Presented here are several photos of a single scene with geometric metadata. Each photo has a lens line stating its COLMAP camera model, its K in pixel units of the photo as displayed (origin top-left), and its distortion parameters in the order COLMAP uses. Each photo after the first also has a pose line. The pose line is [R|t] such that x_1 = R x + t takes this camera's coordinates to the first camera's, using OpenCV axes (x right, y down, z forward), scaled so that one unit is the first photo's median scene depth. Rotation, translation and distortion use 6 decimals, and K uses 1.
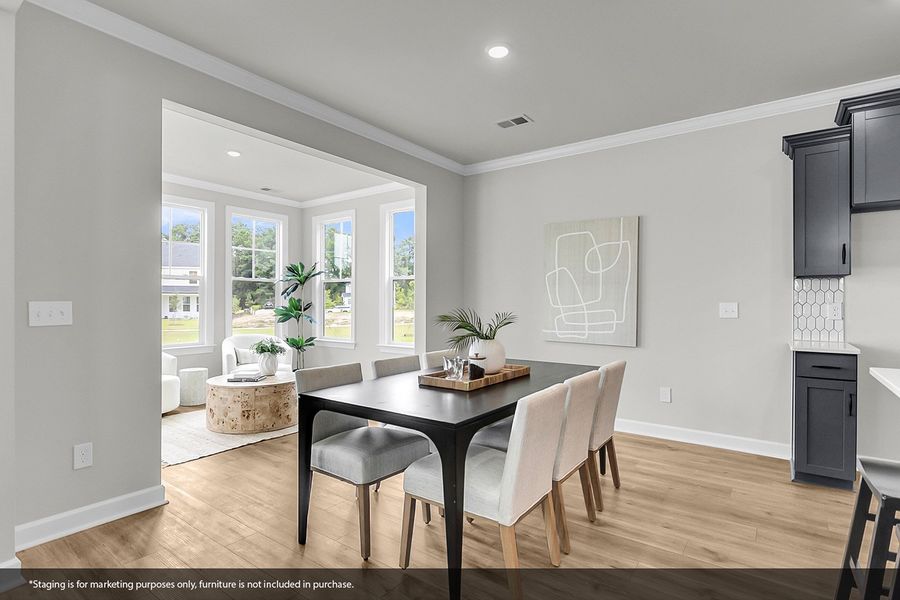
lens RADIAL K [[456.6, 0, 455.1], [0, 456.6, 303.9], [0, 0, 1]] dist [0.016330, 0.000639]
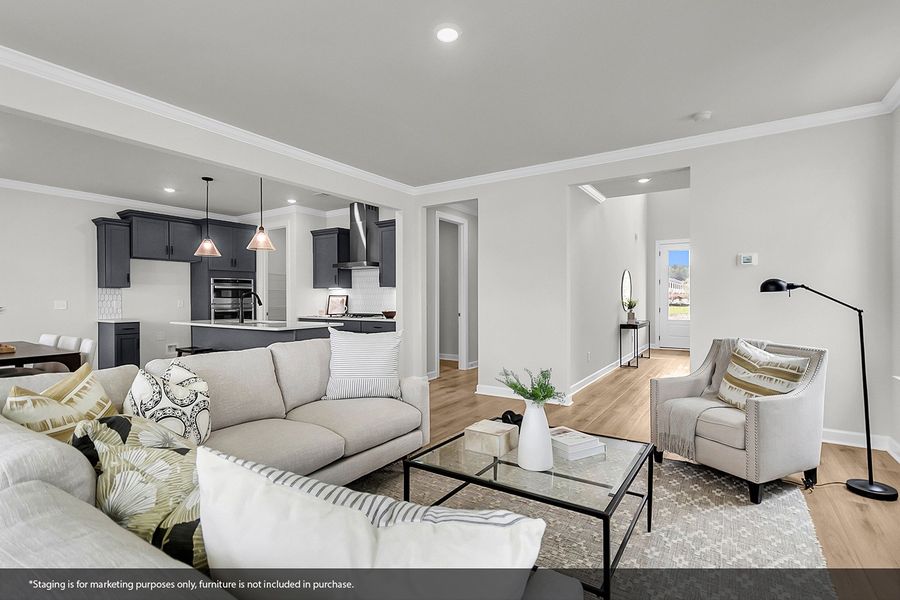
lens RADIAL K [[439.8, 0, 451.1], [0, 439.8, 300.5], [0, 0, 1]] dist [-0.001427, 0.000687]
pose [[-0.028376, -0.005290, 0.999583, -1.239748], [0.006304, 0.999965, 0.005471, -0.001011], [-0.999577, 0.006457, -0.028341, -0.445686]]
